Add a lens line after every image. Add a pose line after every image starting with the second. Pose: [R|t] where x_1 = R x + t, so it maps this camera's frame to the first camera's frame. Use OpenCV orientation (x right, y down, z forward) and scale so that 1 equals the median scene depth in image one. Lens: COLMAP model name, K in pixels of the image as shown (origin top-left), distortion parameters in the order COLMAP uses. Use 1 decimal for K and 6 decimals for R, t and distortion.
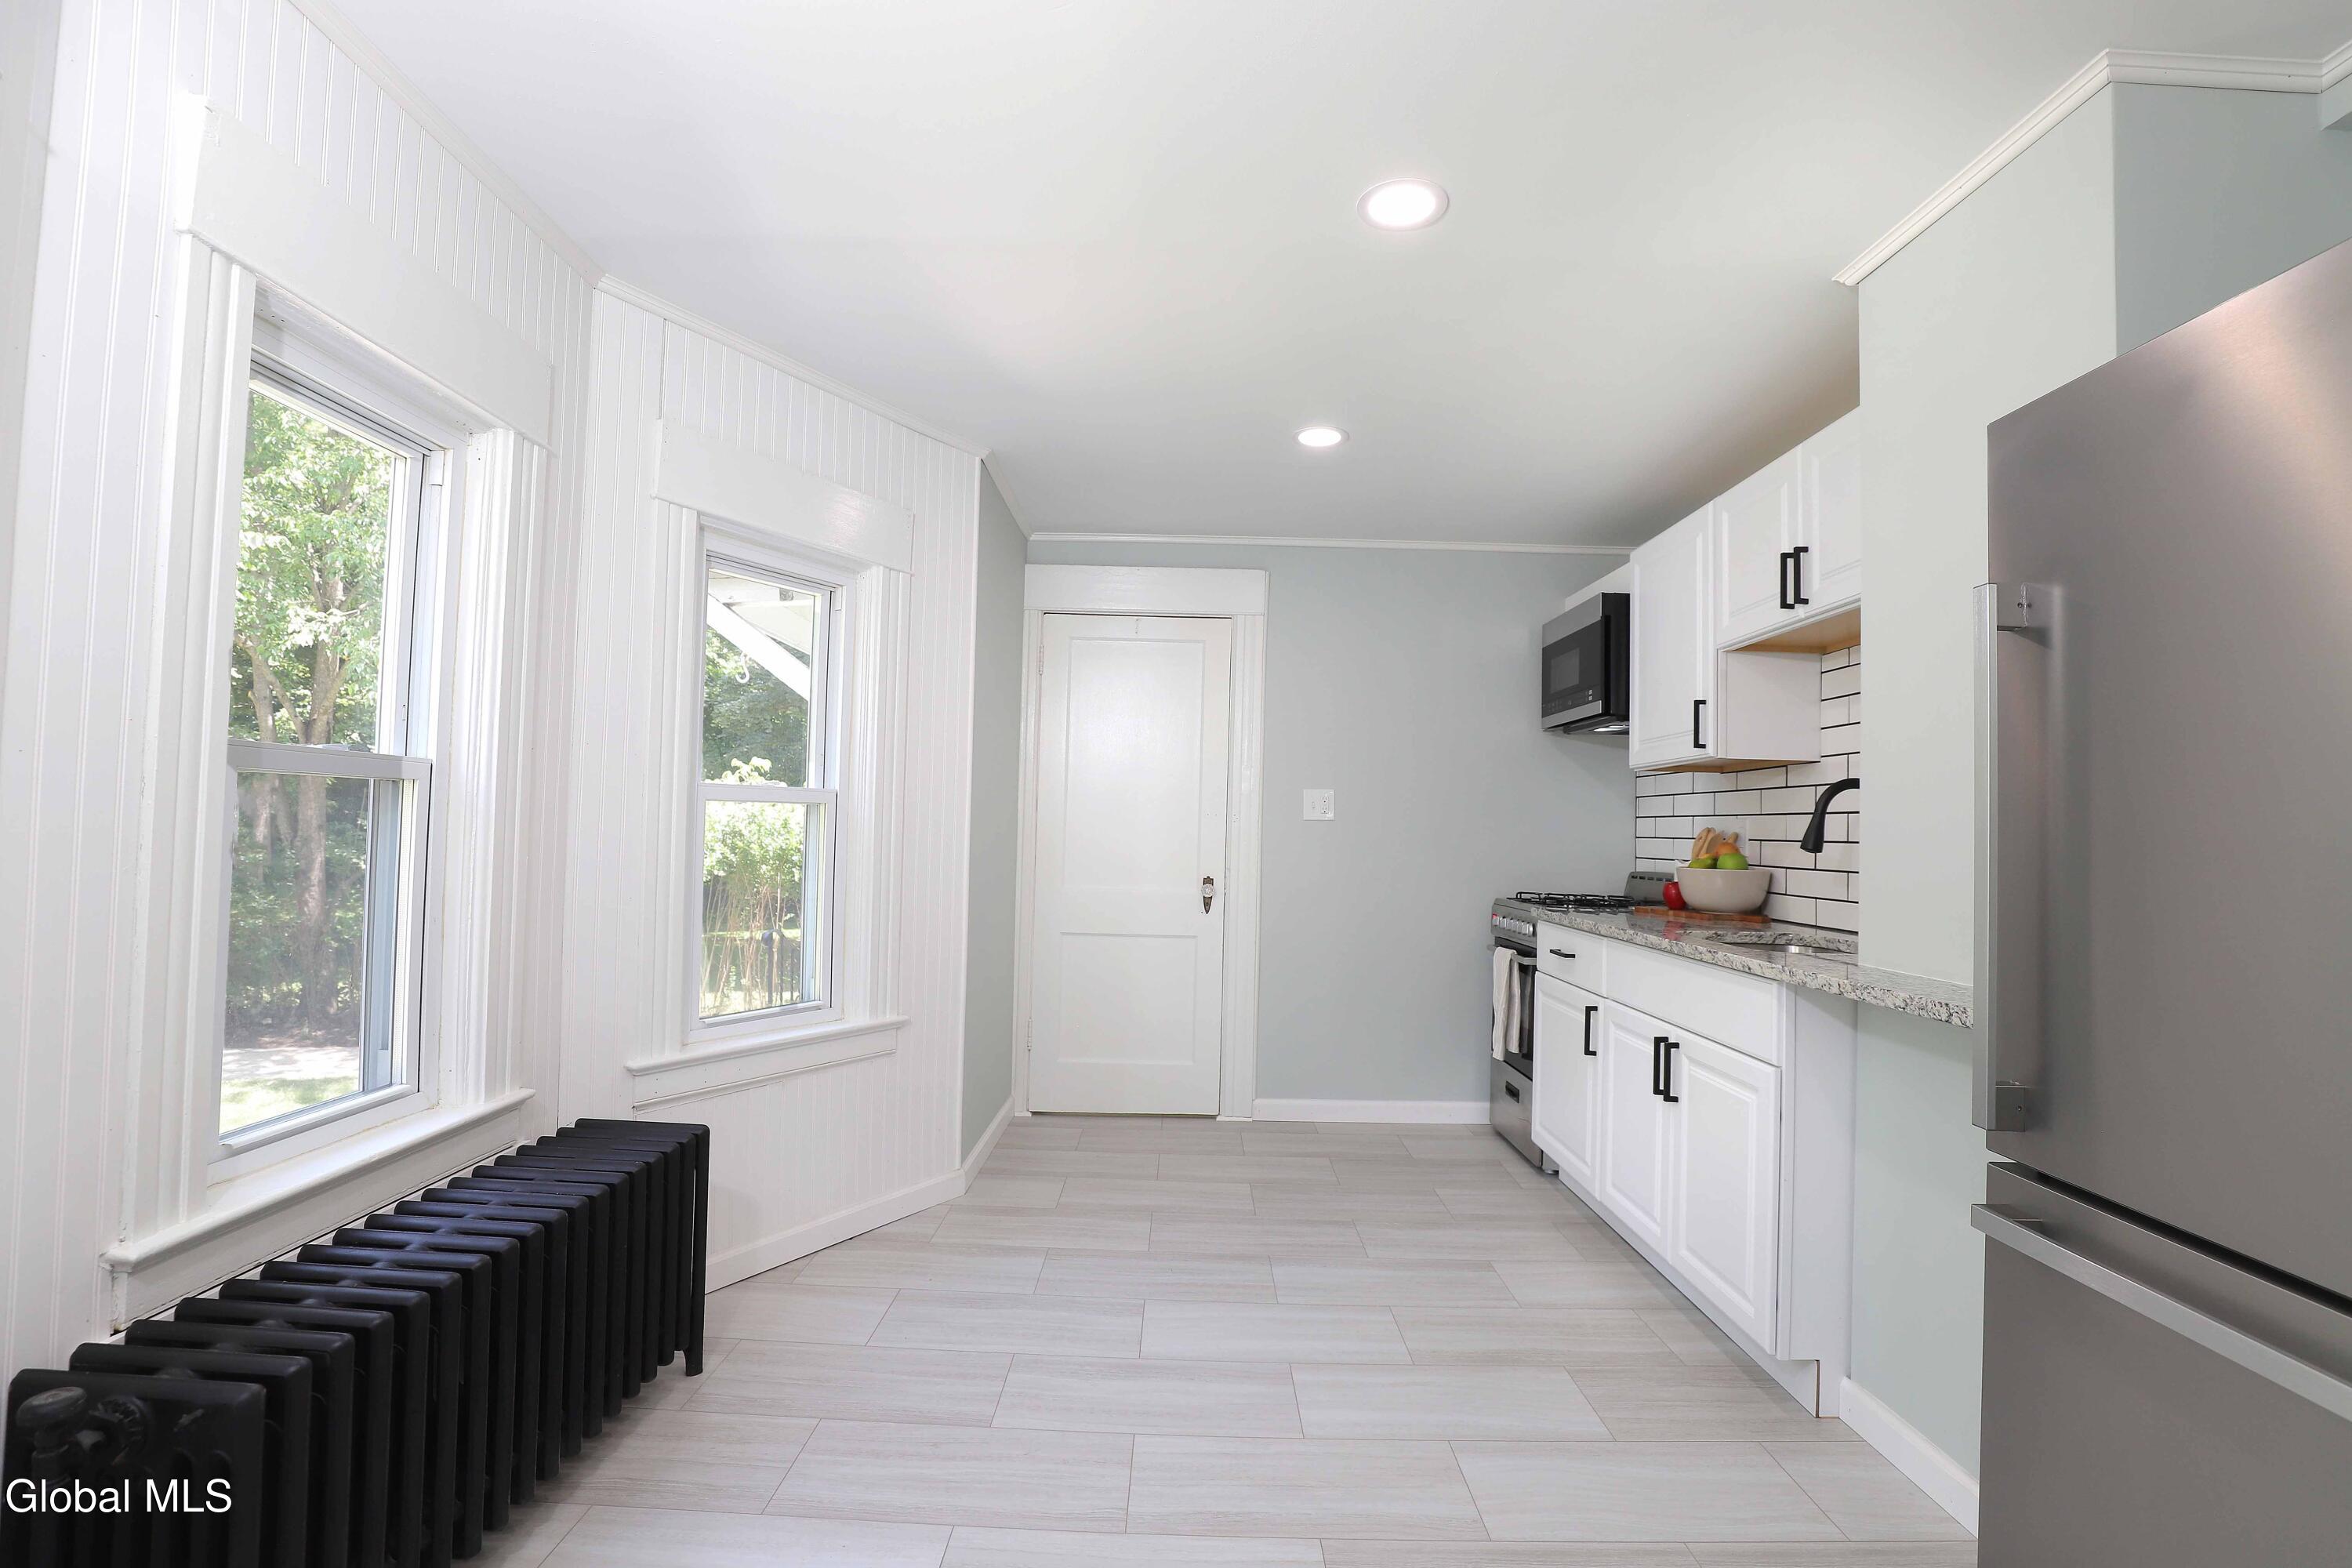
lens RADIAL K [[1093.6, 0, 1182.2], [0, 1093.6, 787.6], [0, 0, 1]] dist [-0.030885, 0.000228]
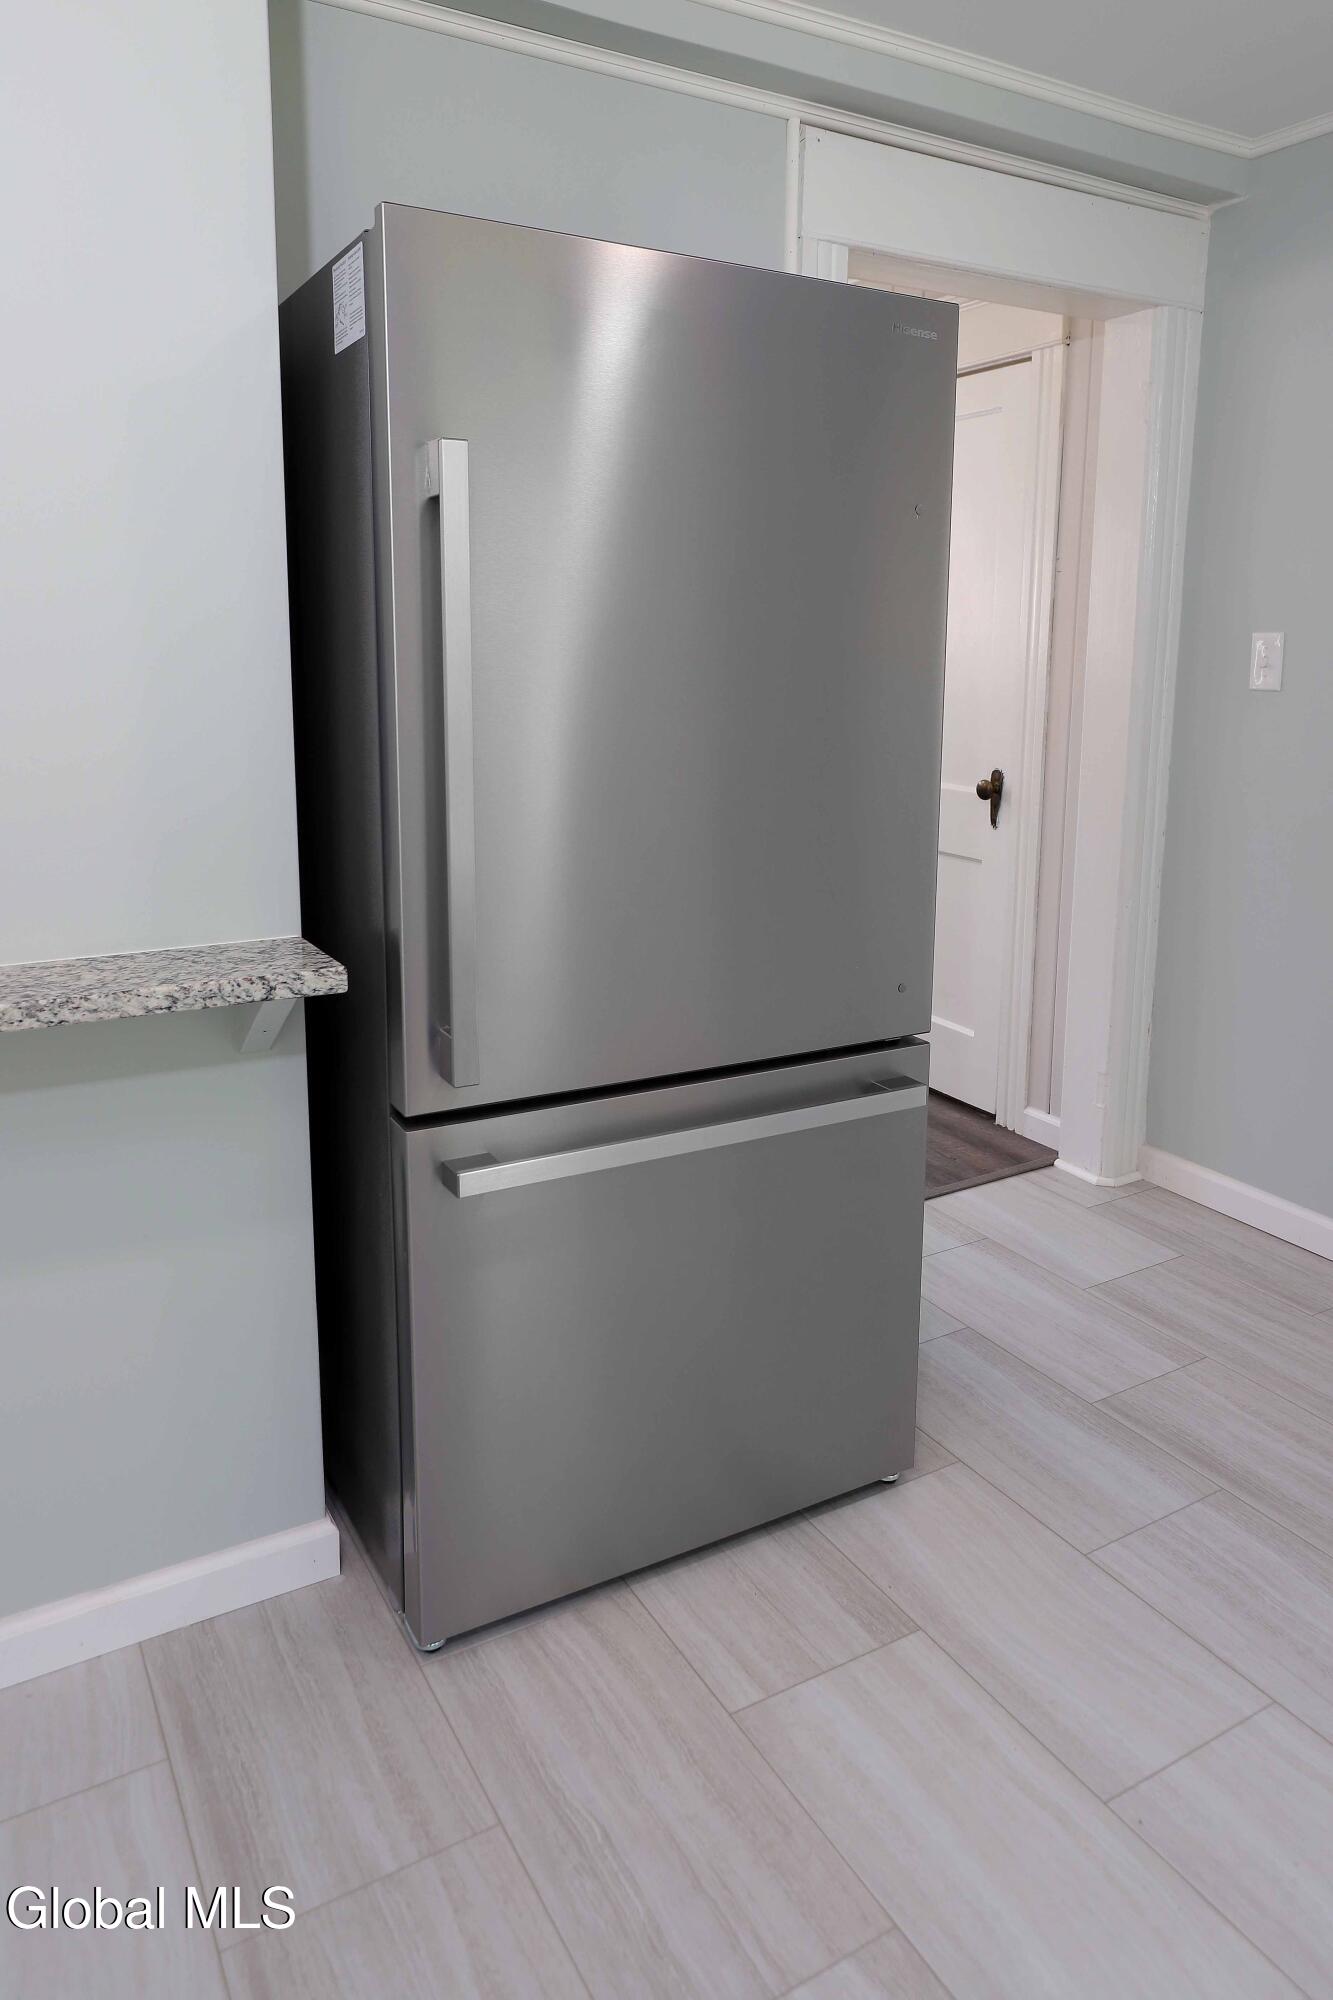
lens RADIAL K [[1360.2, 0, 748.0], [0, 1360.2, 884.5], [0, 0, 1]] dist [-0.004756, -0.003830]
pose [[-0.521539, -0.175805, 0.834919, -0.128387], [-0.056846, 0.983528, 0.171587, -0.022774], [-0.851332, 0.042027, -0.522941, 0.645555]]
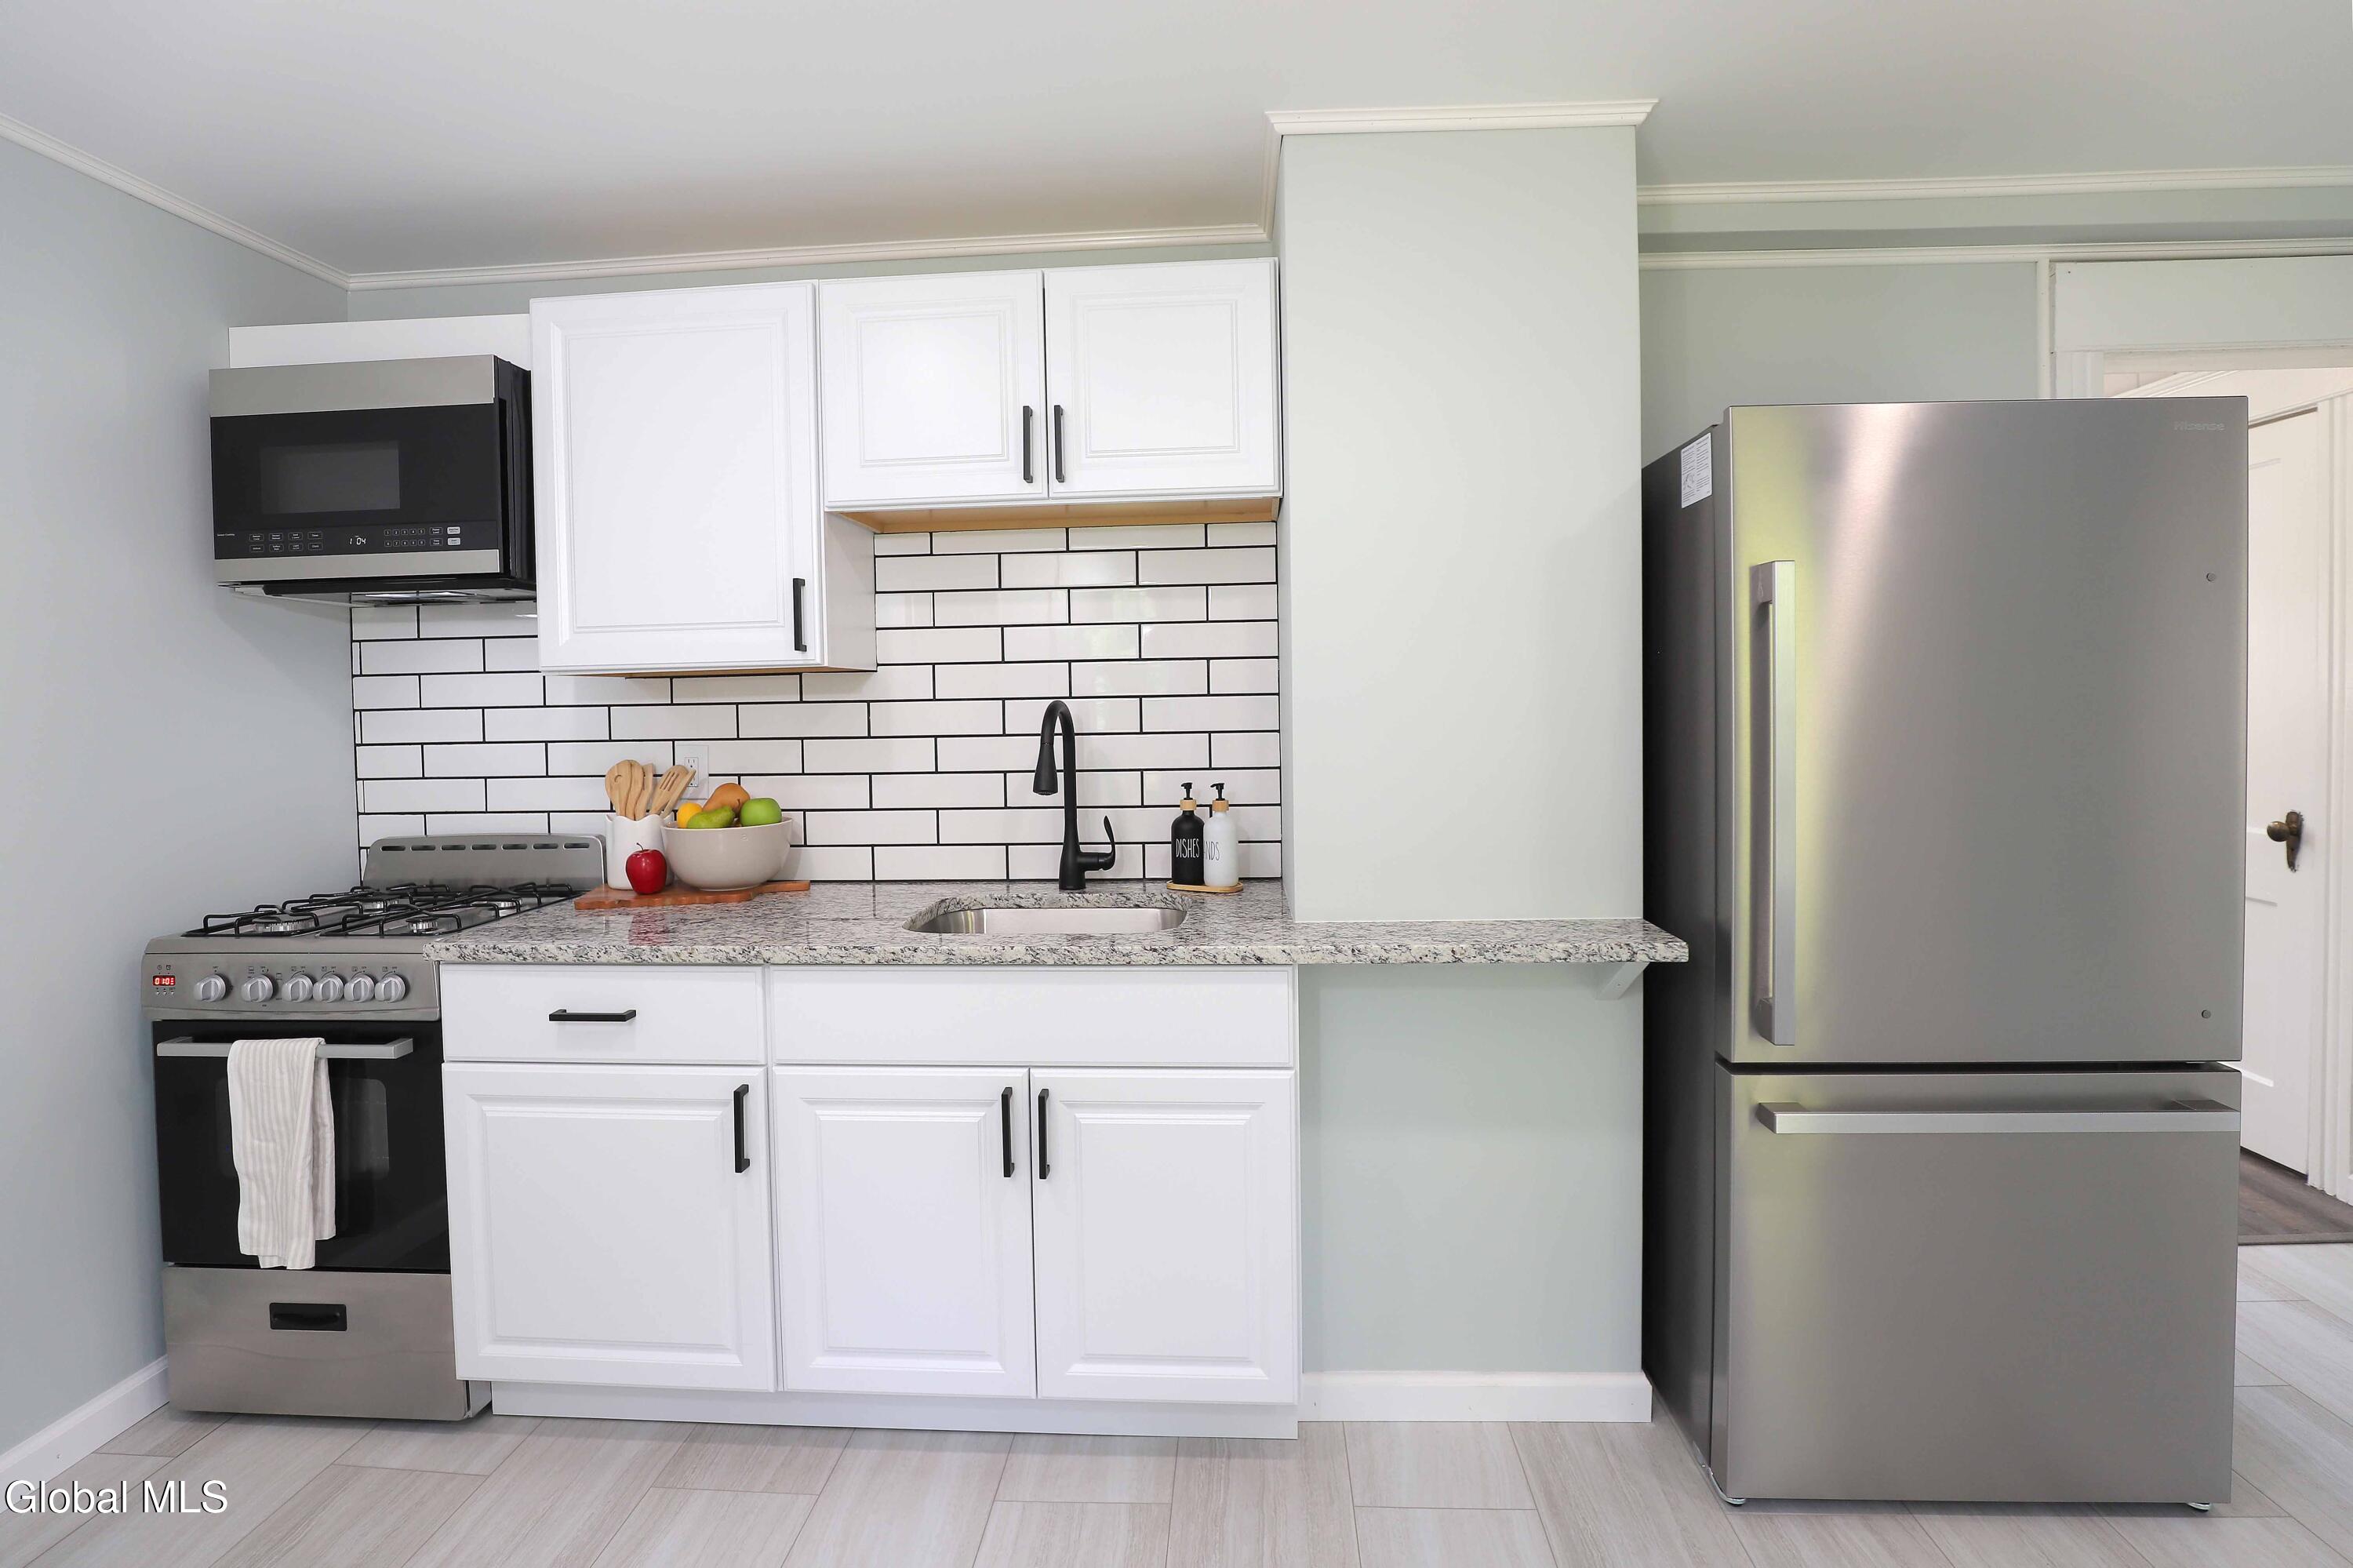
lens RADIAL K [[1119.3, 0, 1184.3], [0, 1119.3, 723.7], [0, 0, 1]] dist [-0.038965, 0.008249]
pose [[0.048823, -0.048338, 0.997637, -0.203197], [-0.021186, 0.998553, 0.049419, -0.030709], [-0.998583, -0.023549, 0.047728, 0.743313]]
